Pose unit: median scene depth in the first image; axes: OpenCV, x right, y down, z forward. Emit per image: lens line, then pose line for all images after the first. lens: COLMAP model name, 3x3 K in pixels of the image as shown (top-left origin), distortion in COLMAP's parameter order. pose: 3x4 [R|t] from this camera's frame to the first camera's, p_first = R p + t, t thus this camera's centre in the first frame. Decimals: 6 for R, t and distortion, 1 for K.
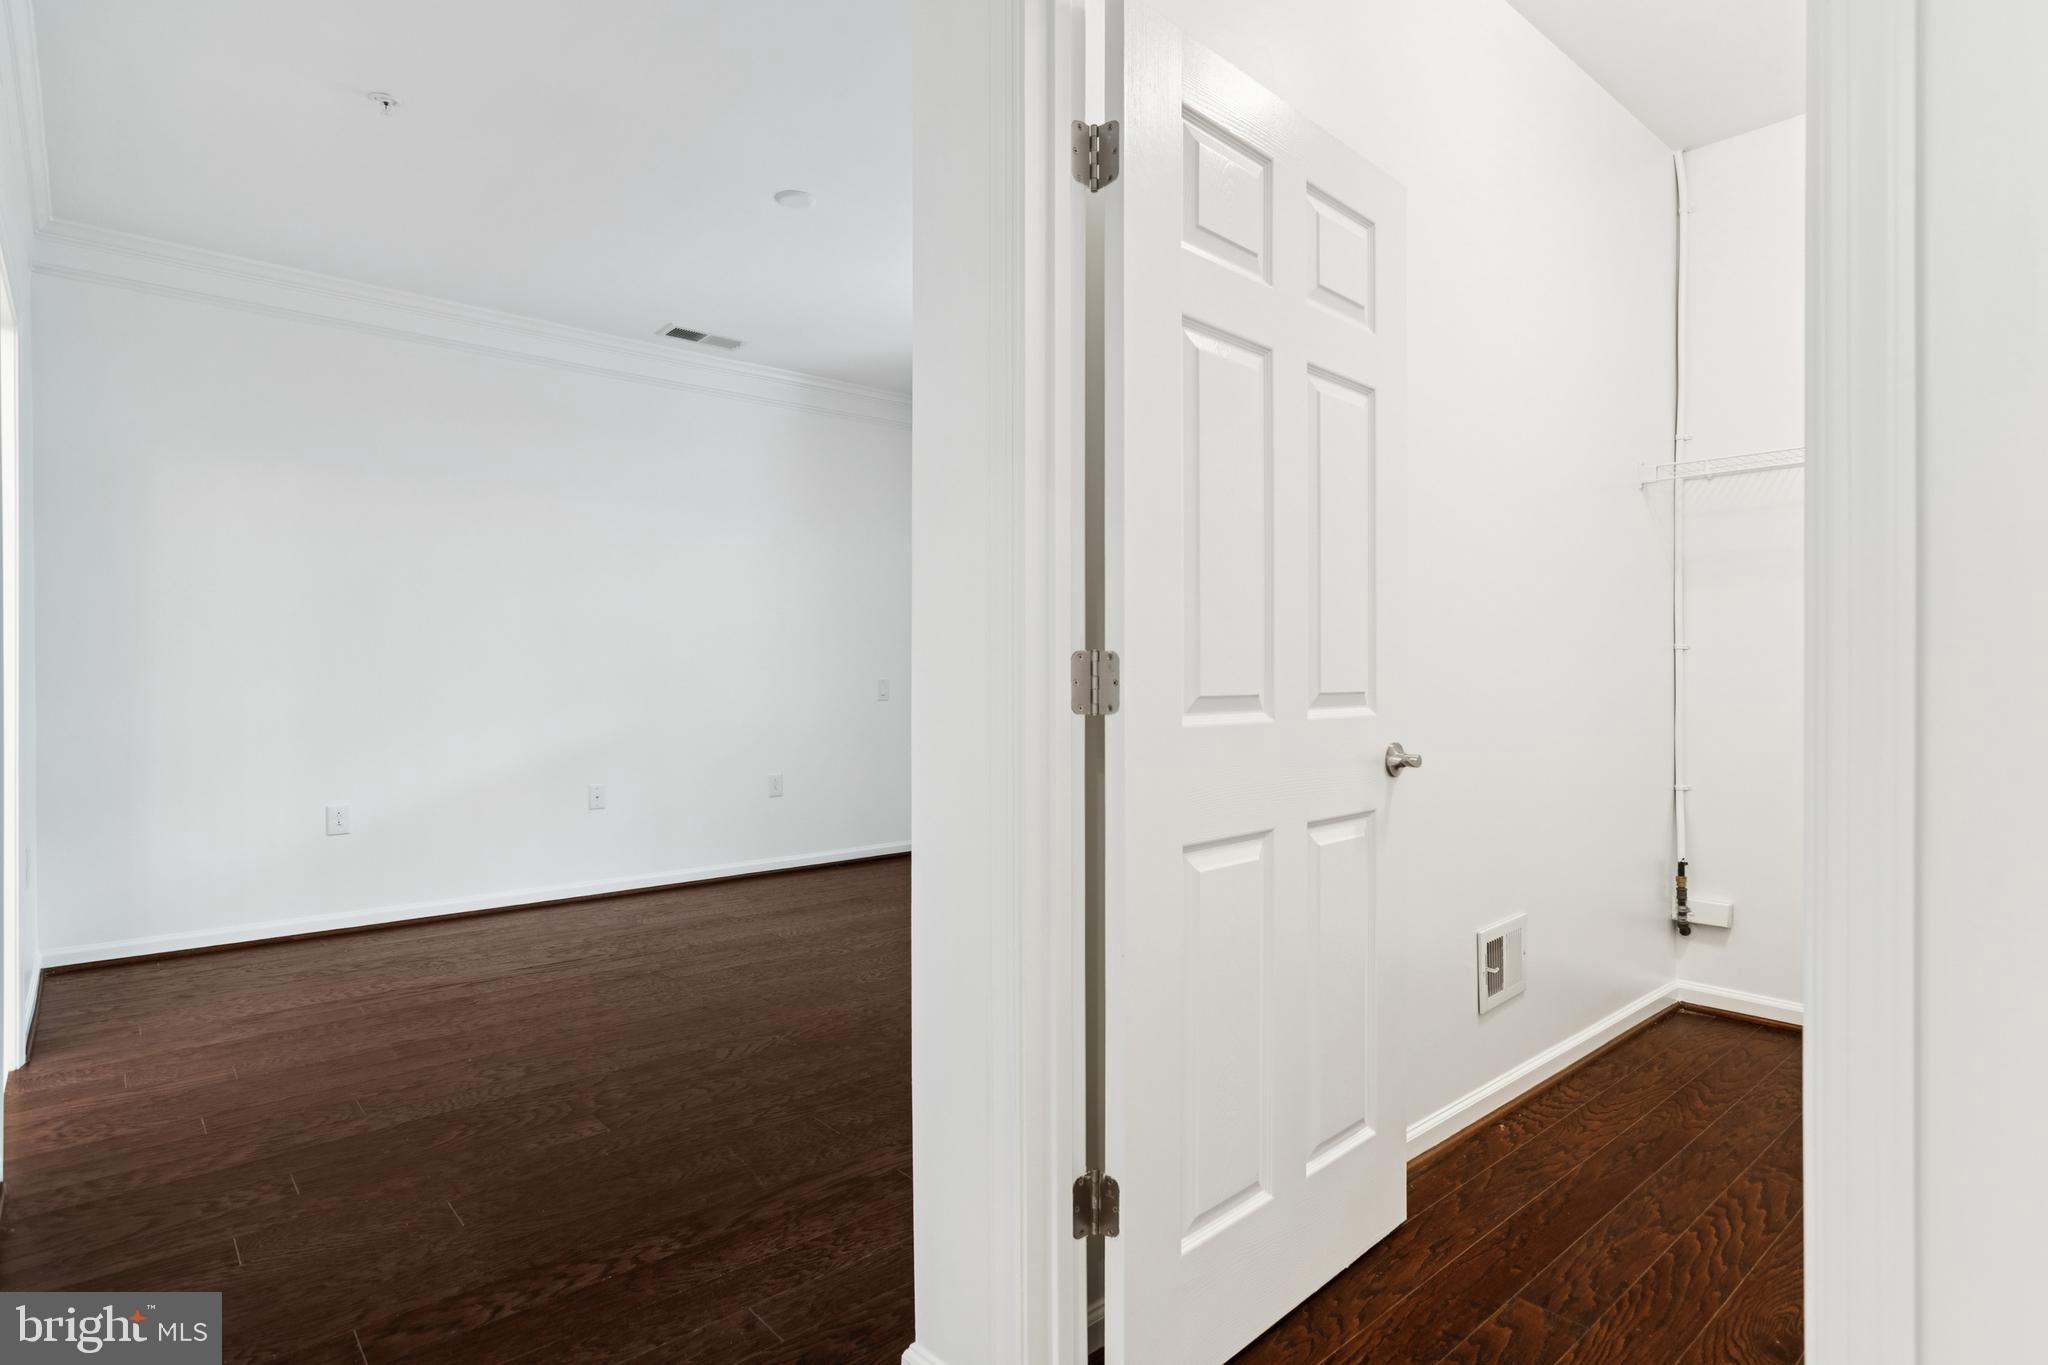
lens RADIAL K [[1059.7, 0, 1025.6], [0, 1059.7, 667.5], [0, 0, 1]] dist [-0.002922, 0.001102]
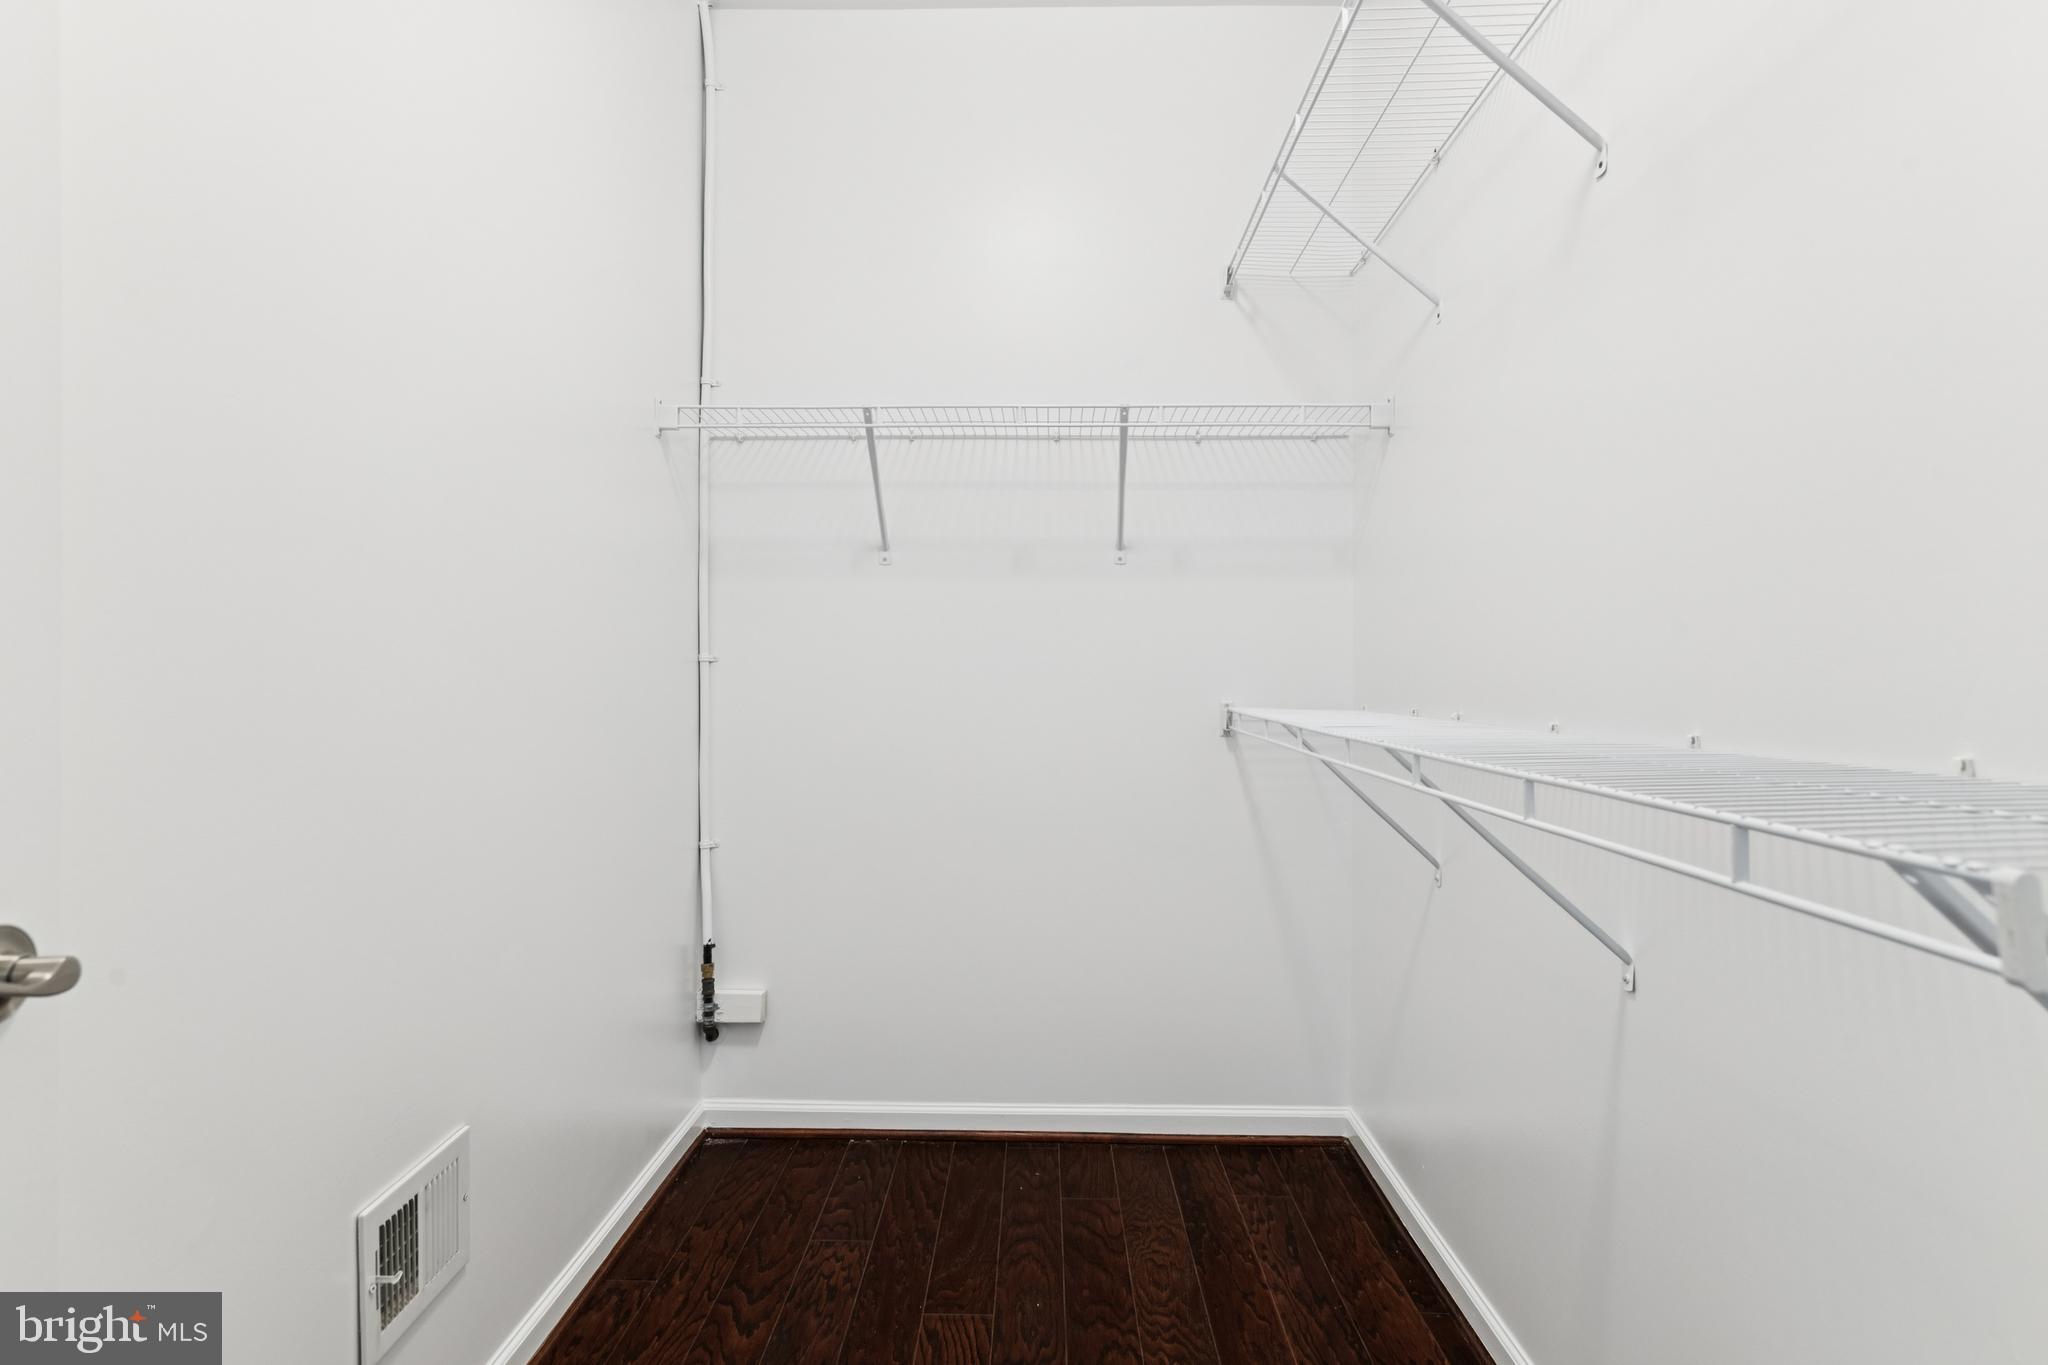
lens RADIAL K [[1059.7, 0, 1026.6], [0, 1059.7, 680.1], [0, 0, 1]] dist [-0.002922, 0.001102]
pose [[0.656979, -0.001450, 0.753907, 0.200211], [-0.000859, 0.999996, 0.002672, -0.006376], [-0.753908, -0.002403, 0.656975, 0.333462]]
